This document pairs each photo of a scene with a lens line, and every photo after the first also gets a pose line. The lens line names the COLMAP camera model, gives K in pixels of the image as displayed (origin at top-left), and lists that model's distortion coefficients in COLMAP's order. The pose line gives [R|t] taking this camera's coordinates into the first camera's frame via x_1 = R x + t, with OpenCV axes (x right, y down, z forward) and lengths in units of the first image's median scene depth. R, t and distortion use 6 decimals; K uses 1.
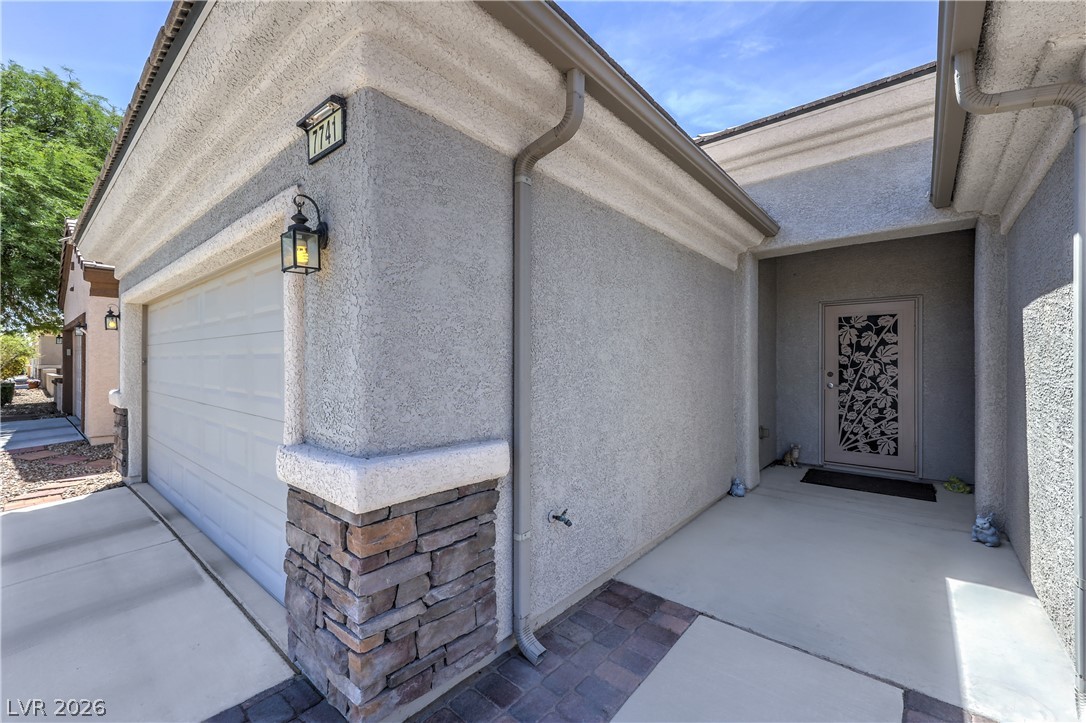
lens RADIAL K [[444.2, 0, 543.0], [0, 444.2, 361.5], [0, 0, 1]] dist [0.001643, 0.000286]
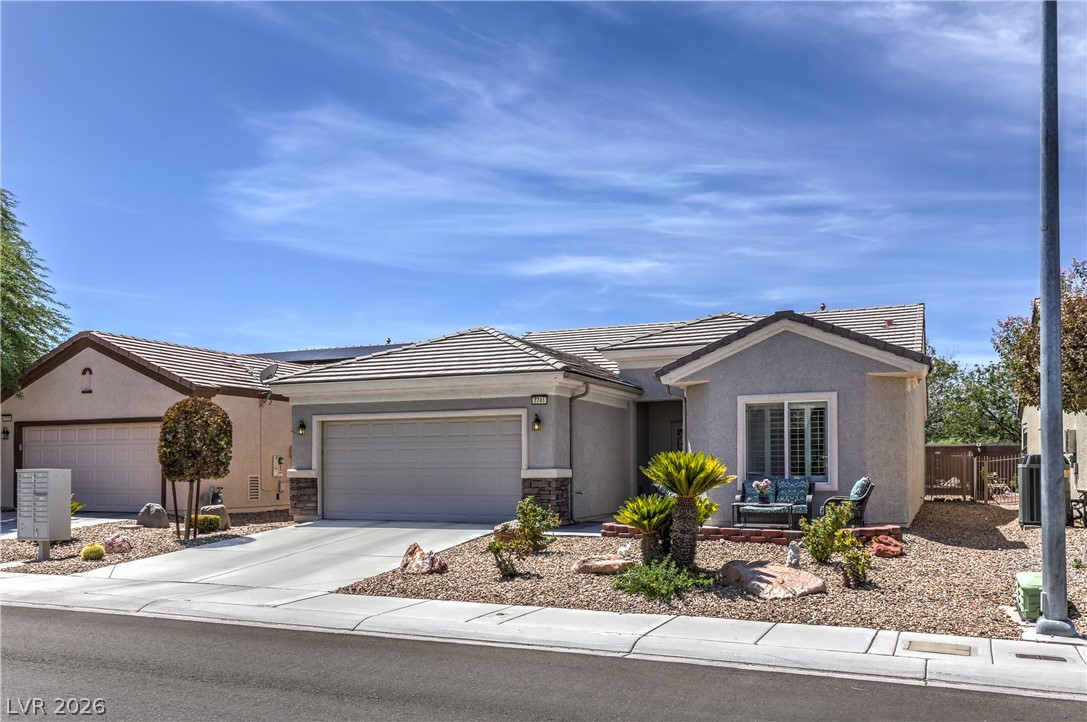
lens RADIAL K [[857.9, 0, 545.9], [0, 857.9, 448.1], [0, 0, 1]] dist [0.004110, 0.002149]
pose [[0.961478, 0.000642, 0.274882, -1.393054], [0.003323, 0.999897, -0.013955, 0.051961], [-0.274863, 0.014331, 0.961377, -3.710617]]
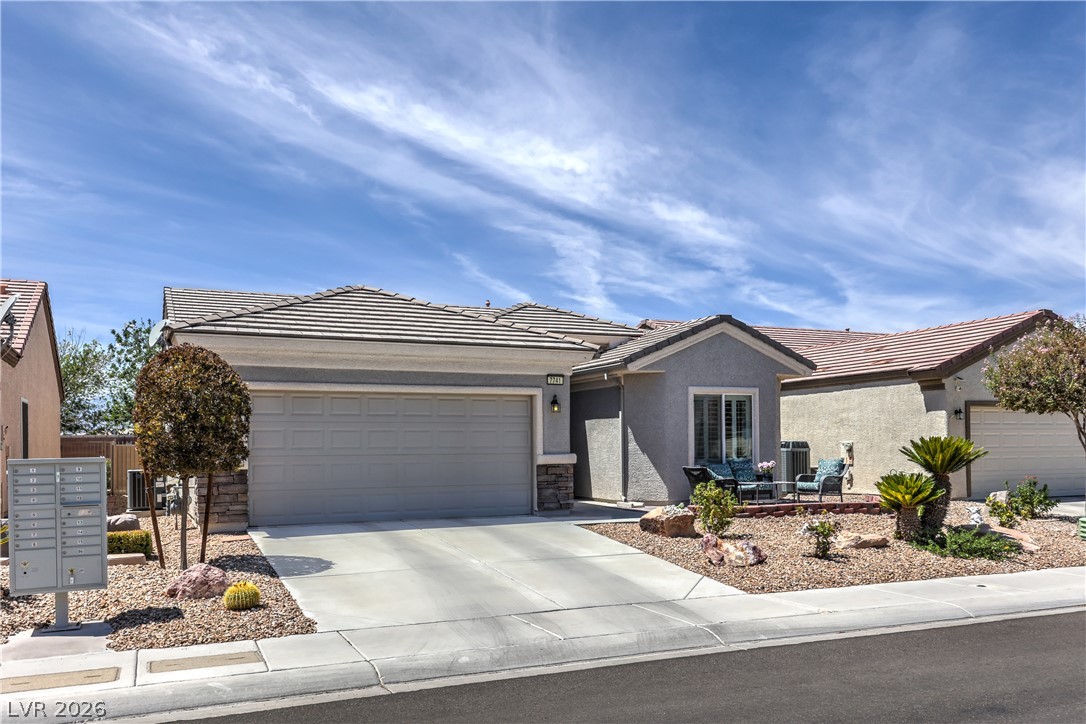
lens RADIAL K [[857.1, 0, 545.4], [0, 857.1, 449.0], [0, 0, 1]] dist [0.004110, 0.002149]
pose [[0.461863, -0.004532, 0.886940, -3.905660], [0.003631, 0.999988, 0.003219, 0.060063], [-0.886944, 0.001734, 0.461874, -1.275468]]
